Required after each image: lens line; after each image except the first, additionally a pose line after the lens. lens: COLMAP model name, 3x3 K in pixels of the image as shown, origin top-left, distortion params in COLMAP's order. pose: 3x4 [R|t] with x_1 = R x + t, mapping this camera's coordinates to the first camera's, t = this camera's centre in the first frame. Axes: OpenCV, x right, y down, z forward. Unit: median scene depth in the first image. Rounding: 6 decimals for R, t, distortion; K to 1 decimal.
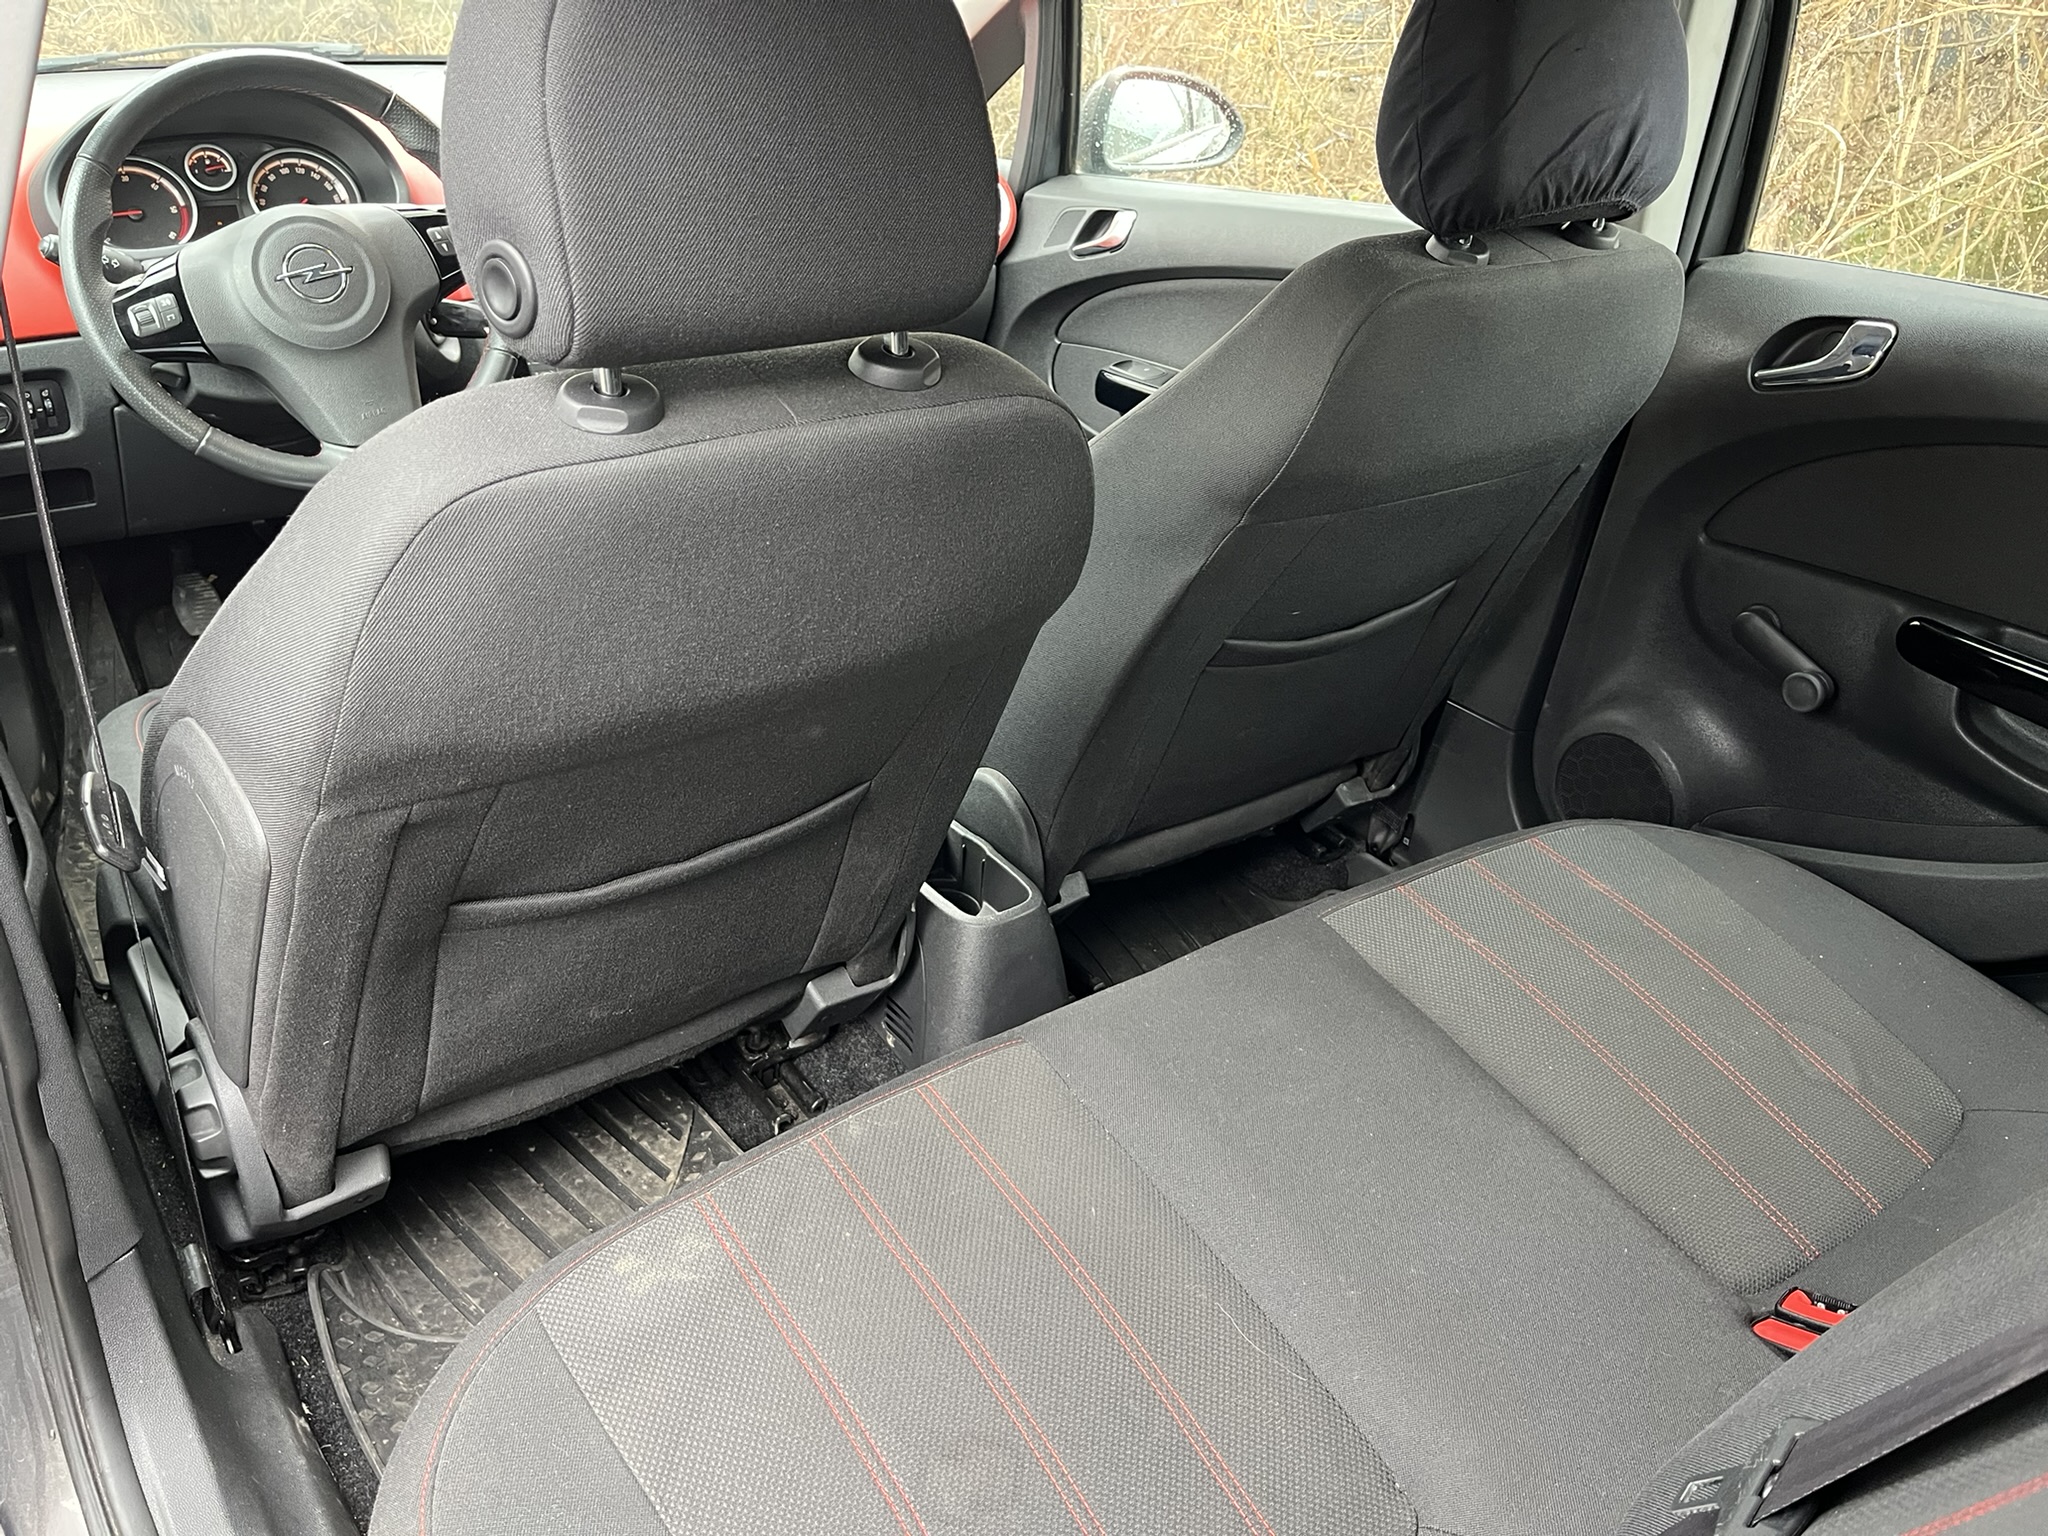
lens RADIAL K [[1584.0, 0, 1024.0], [0, 1584.0, 768.0], [0, 0, 1]] dist [0.042318, -0.070559]
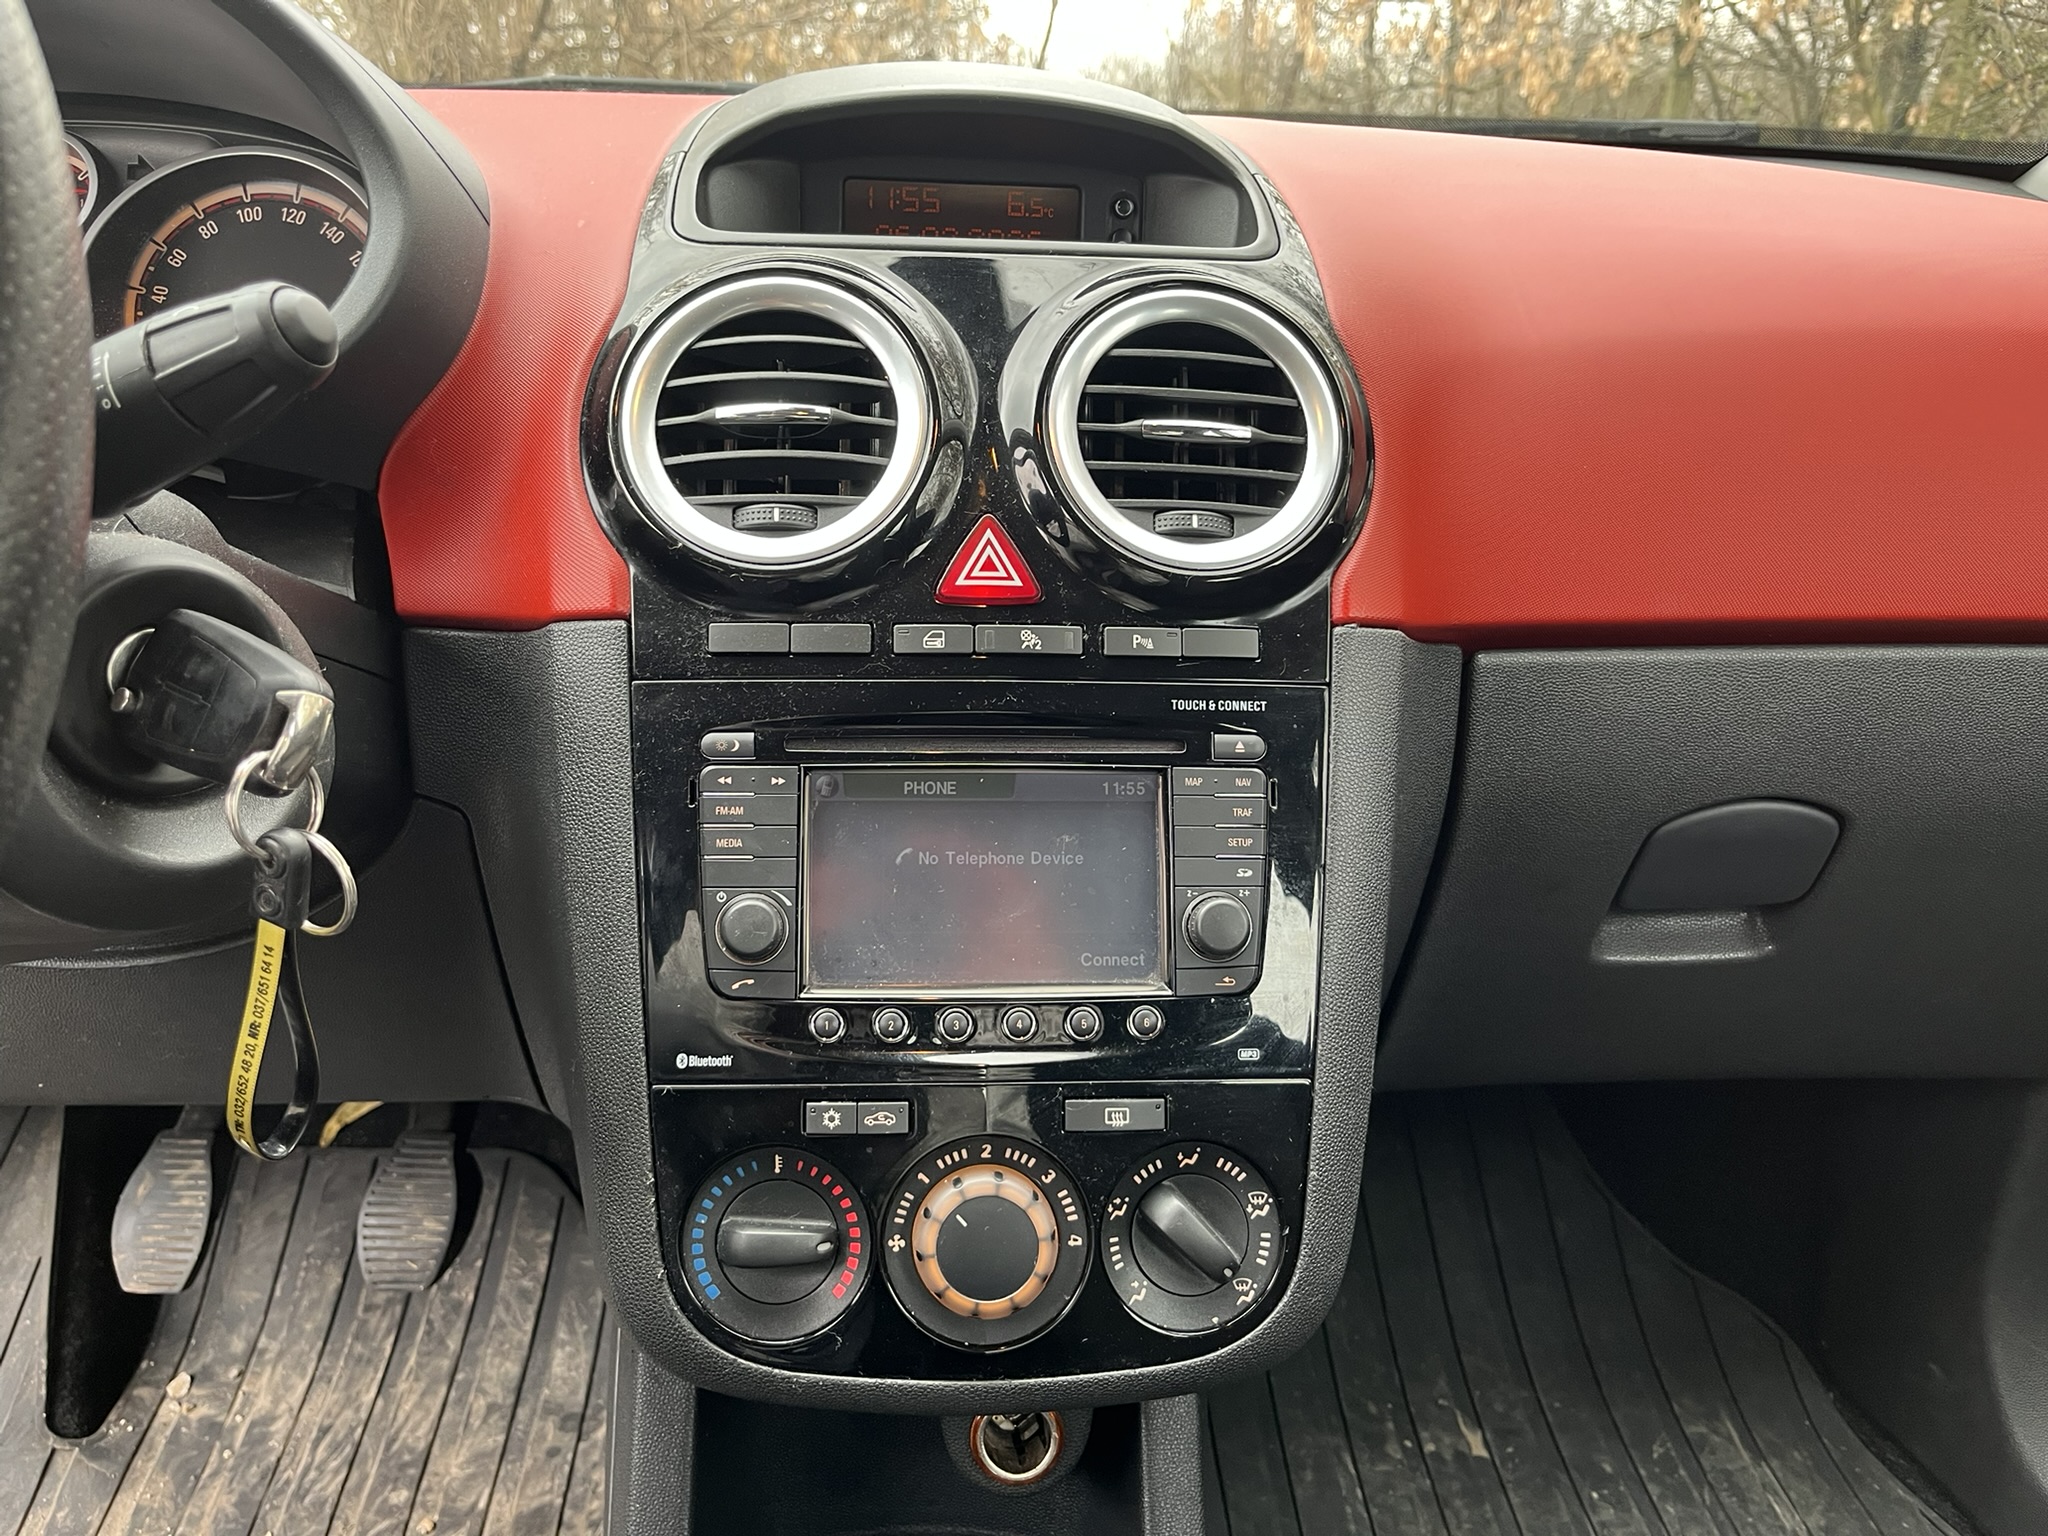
lens RADIAL K [[1559.8, 0, 1017.1], [0, 1559.8, 771.8], [0, 0, 1]] dist [0.073750, -0.112932]
pose [[0.846444, 0.149560, -0.511043, -0.138152], [-0.238128, 0.964746, -0.112075, -0.270853], [0.476265, 0.216559, 0.852217, 0.850031]]
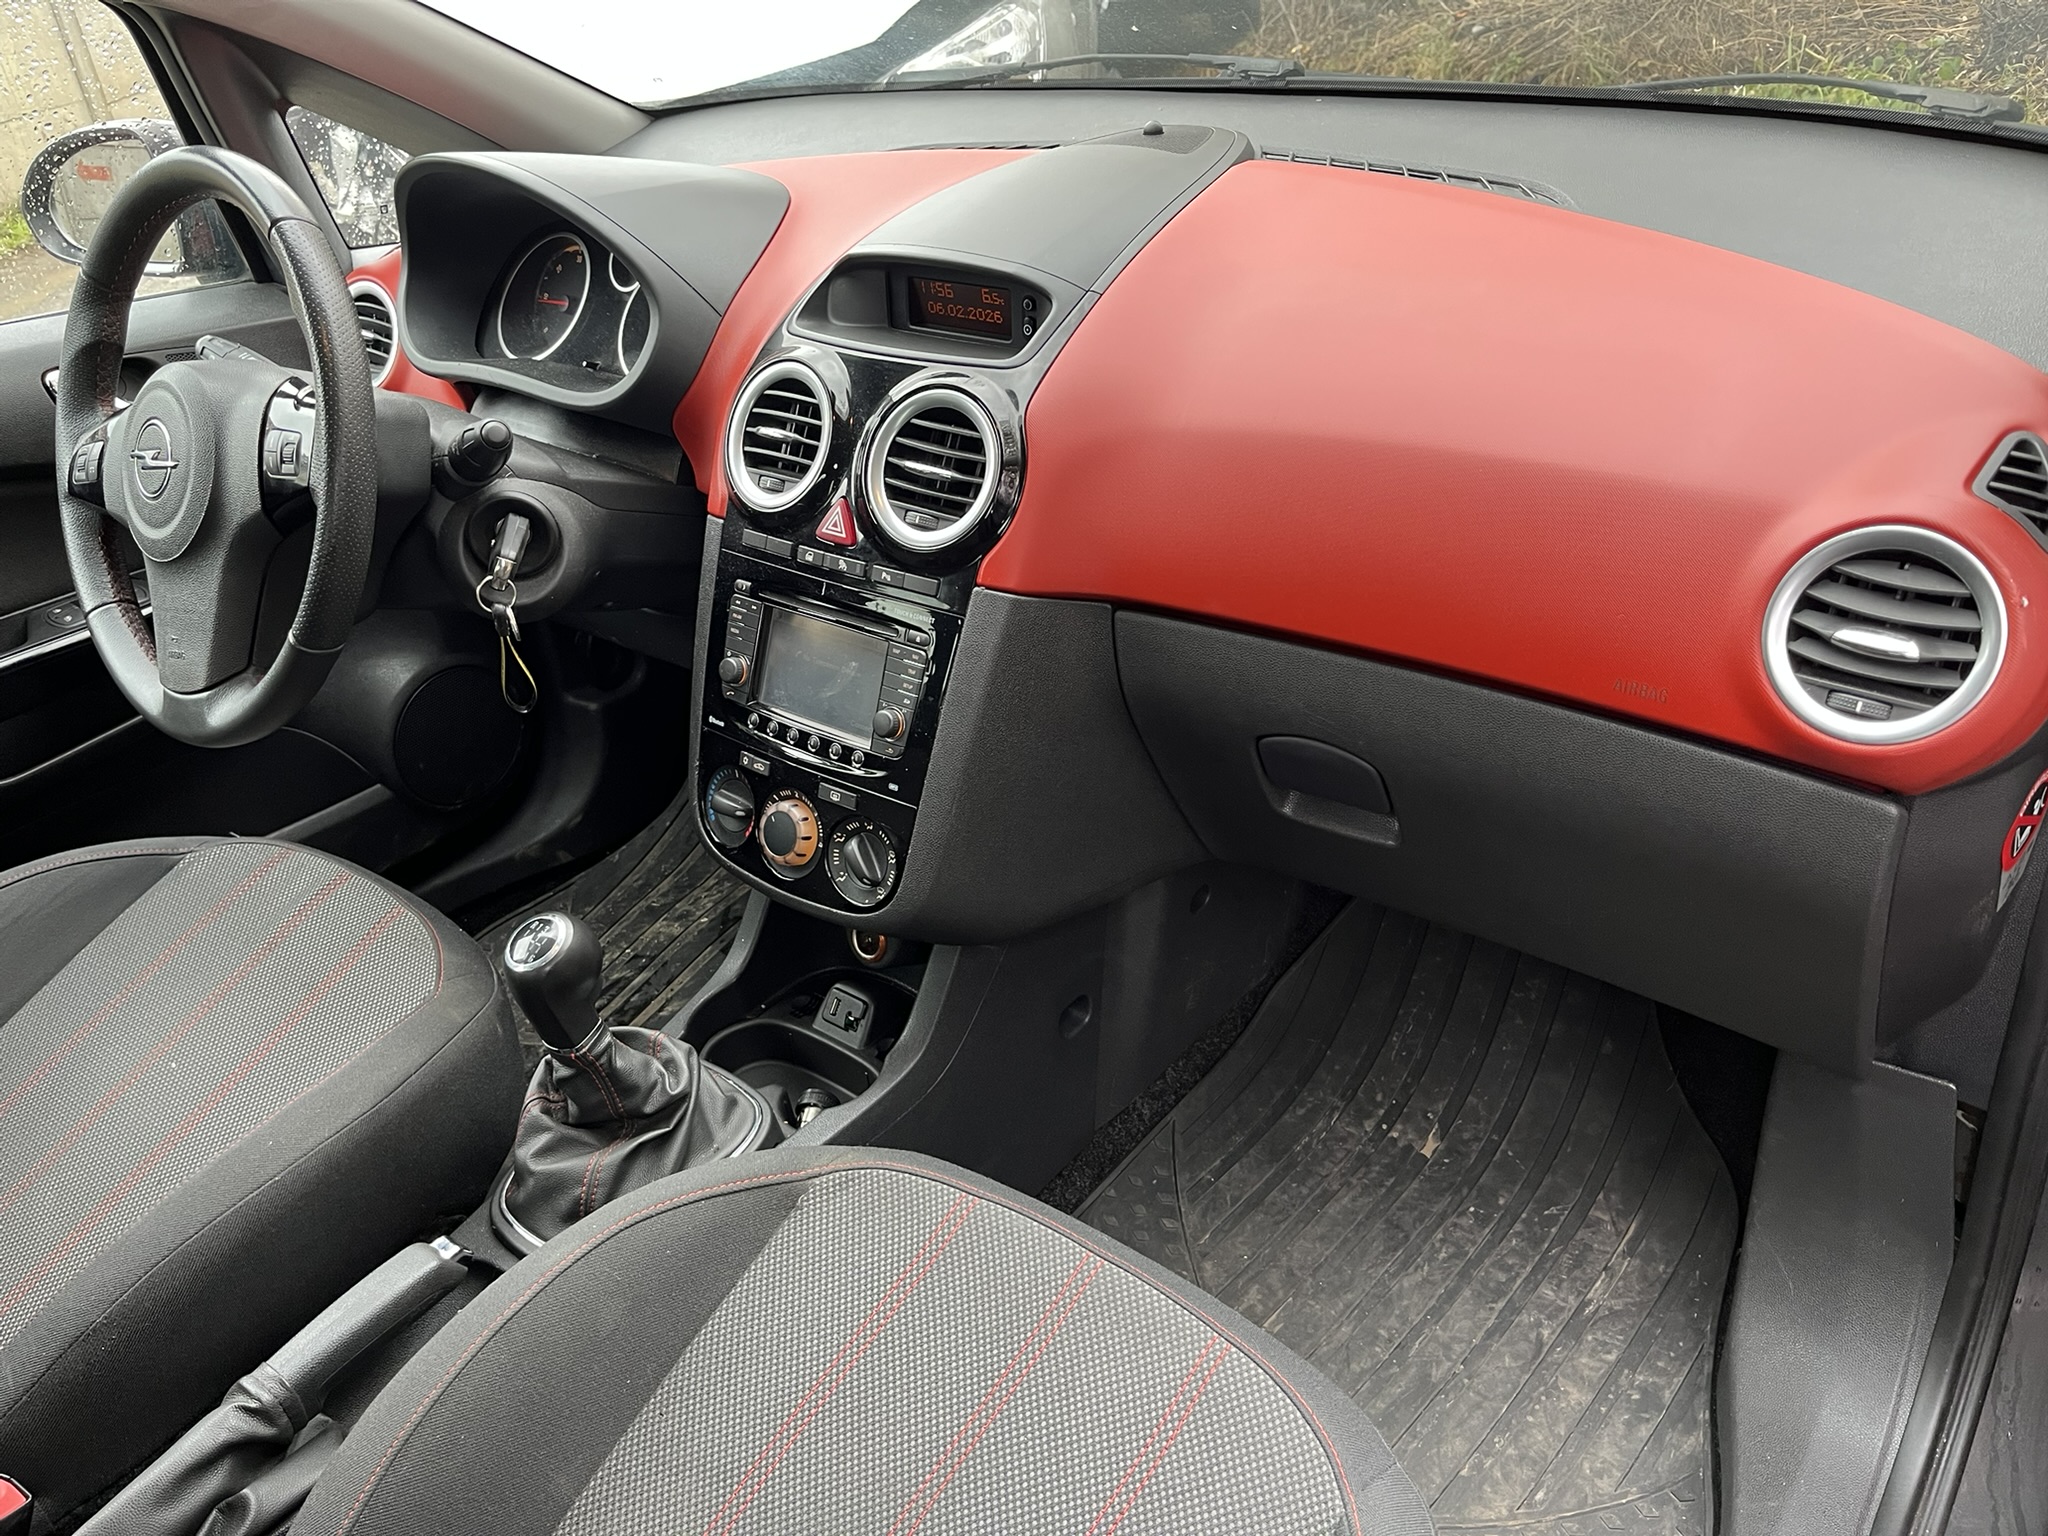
lens RADIAL K [[1542.7, 0, 1005.4], [0, 1542.7, 770.0], [0, 0, 1]] dist [0.093519, -0.130279]
pose [[0.259692, 0.439317, -0.859977, 0.279131], [-0.368309, 0.868275, 0.332336, -0.483912], [0.892697, 0.230432, 0.387288, 0.941312]]
